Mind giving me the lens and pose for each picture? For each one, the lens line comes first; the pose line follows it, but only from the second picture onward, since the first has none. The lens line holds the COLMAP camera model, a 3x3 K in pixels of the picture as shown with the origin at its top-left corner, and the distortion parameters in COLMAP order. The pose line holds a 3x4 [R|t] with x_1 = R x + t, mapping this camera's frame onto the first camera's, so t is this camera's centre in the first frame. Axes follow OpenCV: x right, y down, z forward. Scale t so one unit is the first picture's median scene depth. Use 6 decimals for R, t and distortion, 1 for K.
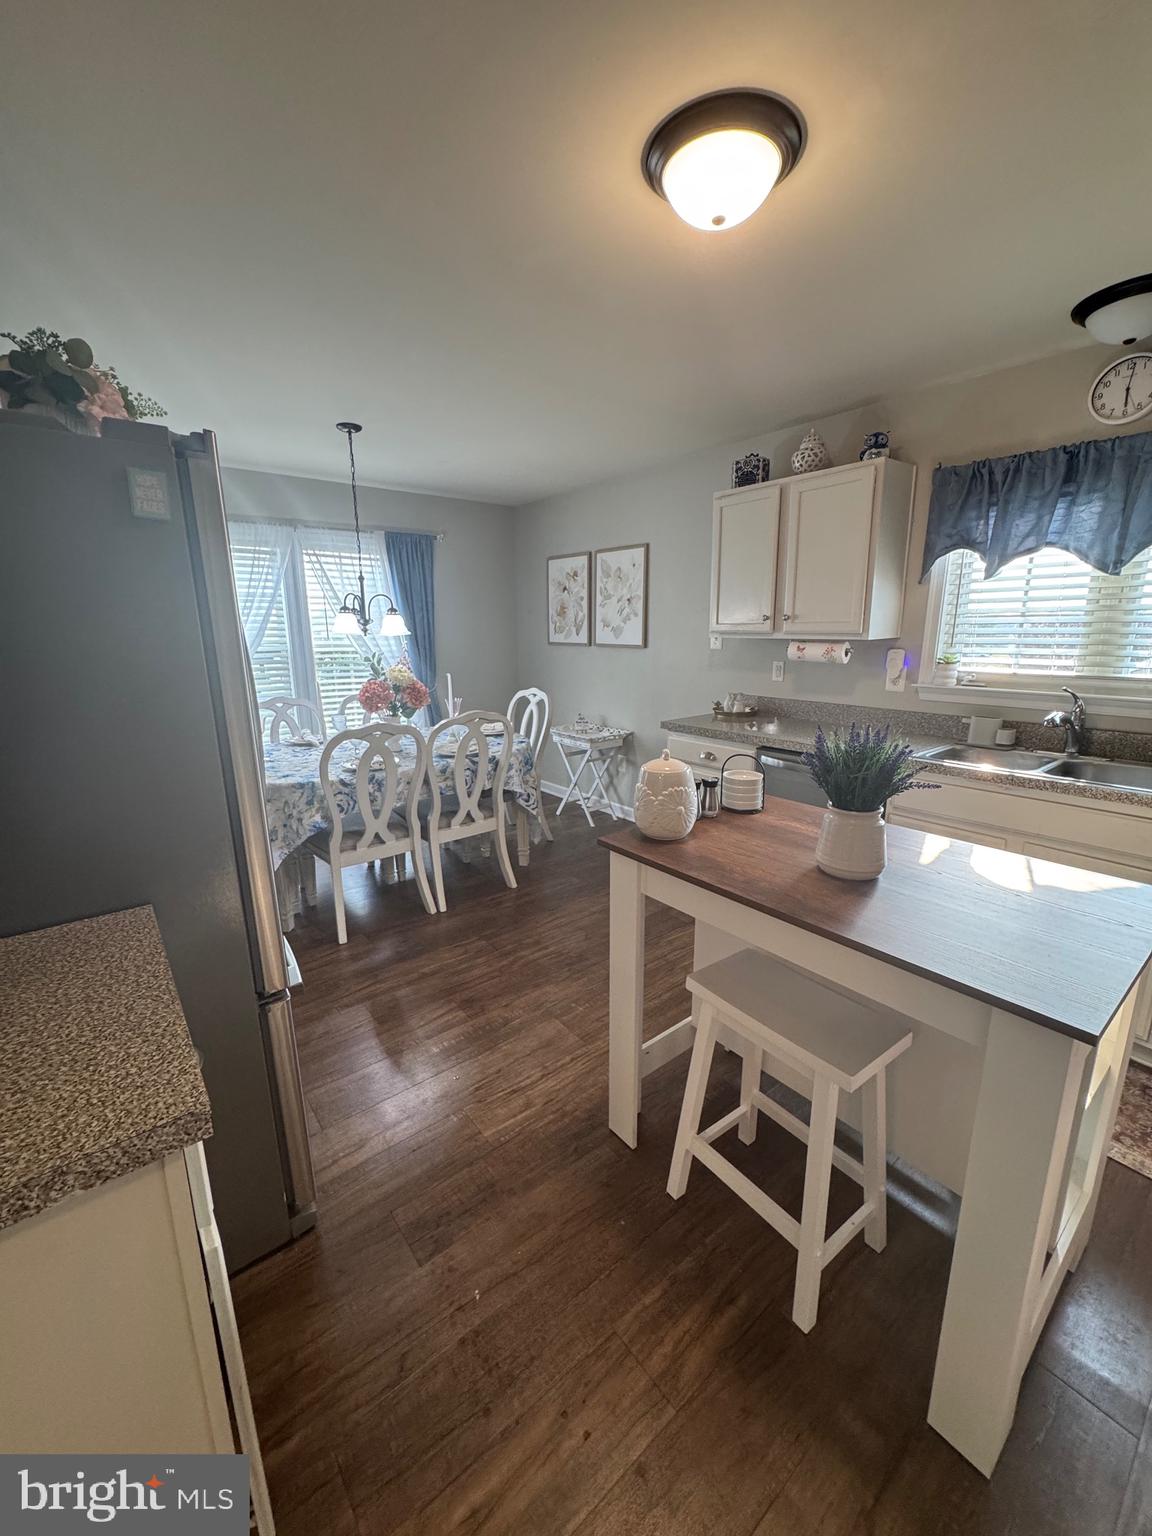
lens RADIAL K [[609.9, 0, 575.8], [0, 609.9, 767.4], [0, 0, 1]] dist [-0.003075, -0.000012]
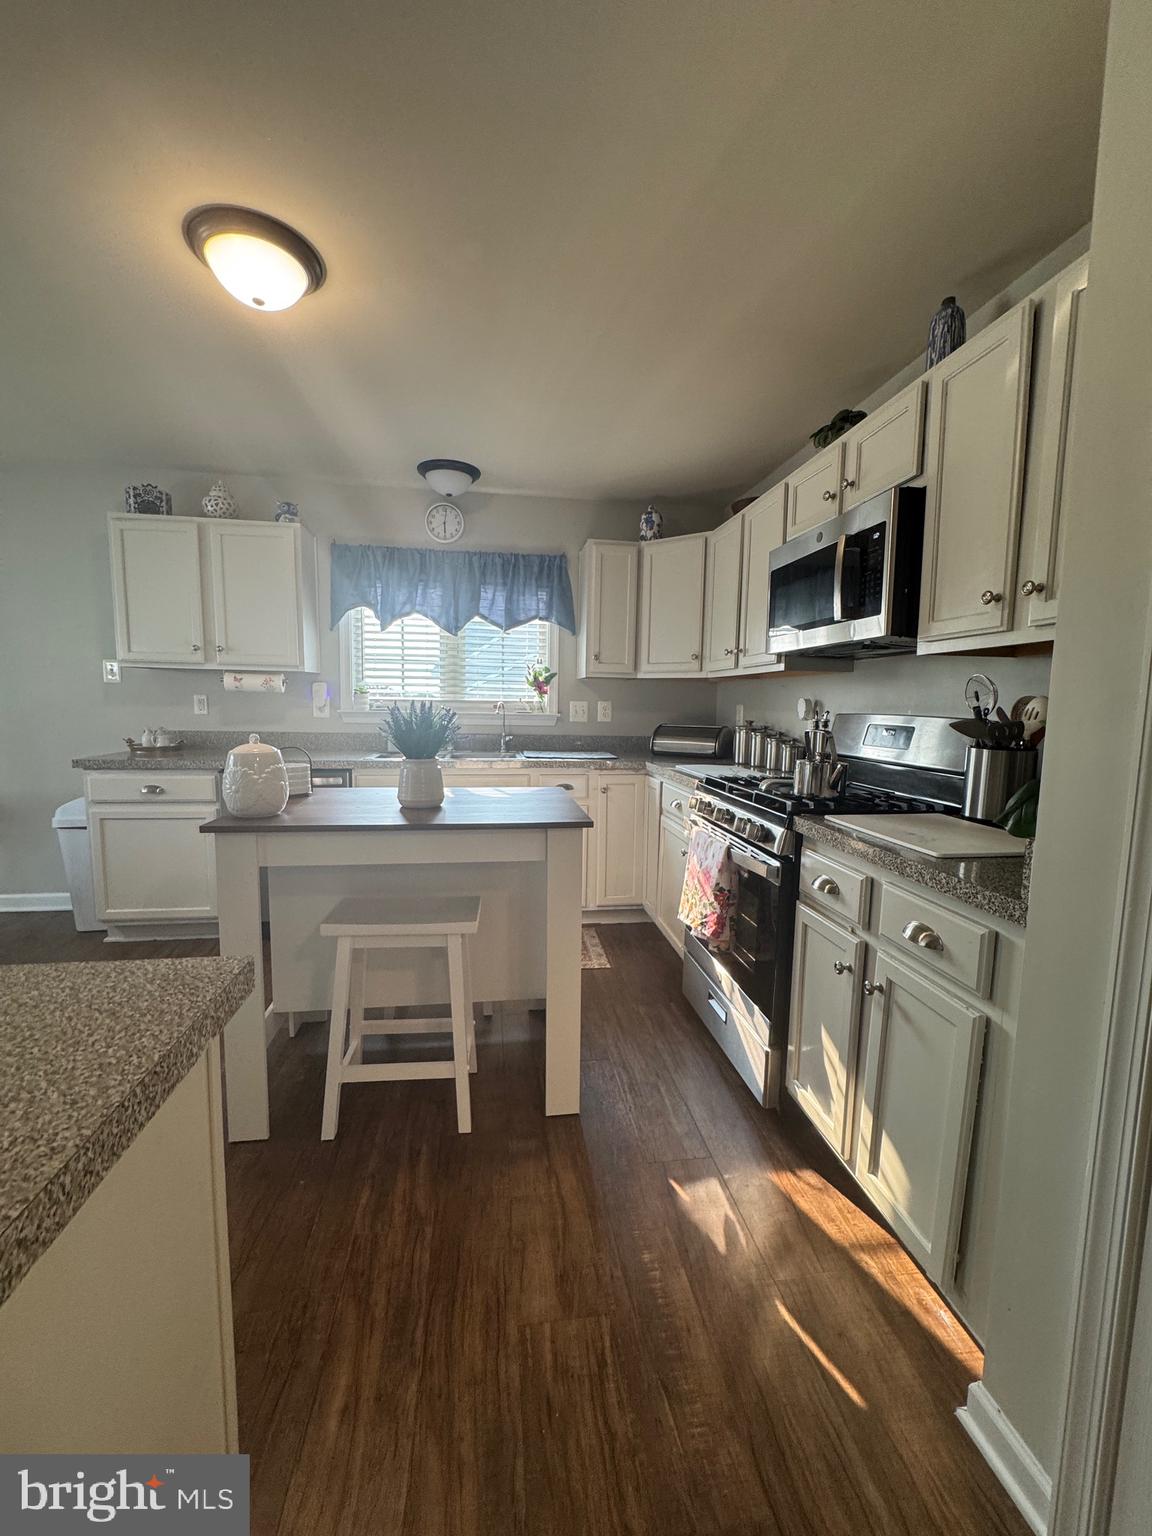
lens RADIAL K [[609.9, 0, 575.7], [0, 609.9, 767.3], [0, 0, 1]] dist [-0.003075, -0.000012]
pose [[0.500461, -0.074060, 0.862586, -0.302476], [0.173637, 0.984676, -0.016200, 0.087826], [-0.848168, 0.157884, 0.505652, -0.014044]]
